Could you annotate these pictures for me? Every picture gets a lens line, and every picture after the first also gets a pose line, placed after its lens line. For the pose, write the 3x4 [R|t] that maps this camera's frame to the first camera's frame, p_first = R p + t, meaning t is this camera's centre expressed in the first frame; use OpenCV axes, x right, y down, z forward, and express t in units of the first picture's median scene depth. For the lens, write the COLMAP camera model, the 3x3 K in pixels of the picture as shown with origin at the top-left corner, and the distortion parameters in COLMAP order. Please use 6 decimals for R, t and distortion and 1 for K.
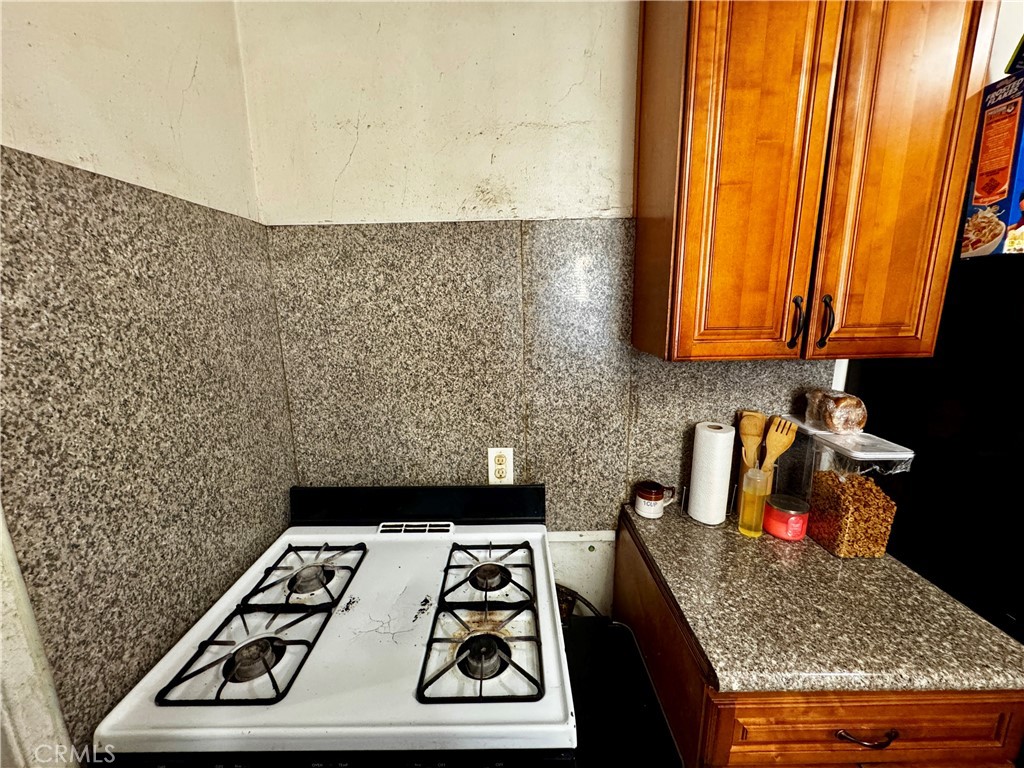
lens RADIAL K [[409.6, 0, 512.3], [0, 409.6, 383.1], [0, 0, 1]] dist [-0.003372, 0.000116]
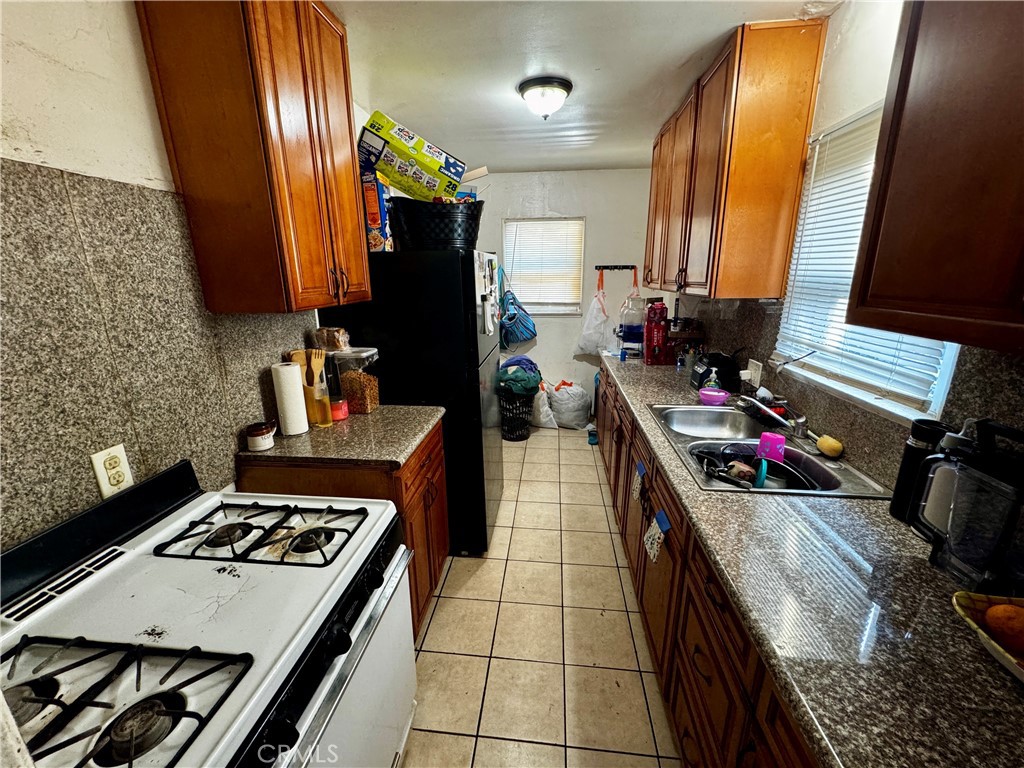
lens RADIAL K [[409.6, 0, 512.3], [0, 409.6, 383.1], [0, 0, 1]] dist [-0.003372, 0.000116]
pose [[0.101284, -0.244282, 0.964400, -0.740728], [0.209975, 0.952797, 0.219290, 0.023373], [-0.972446, 0.180290, 0.147796, 0.061504]]
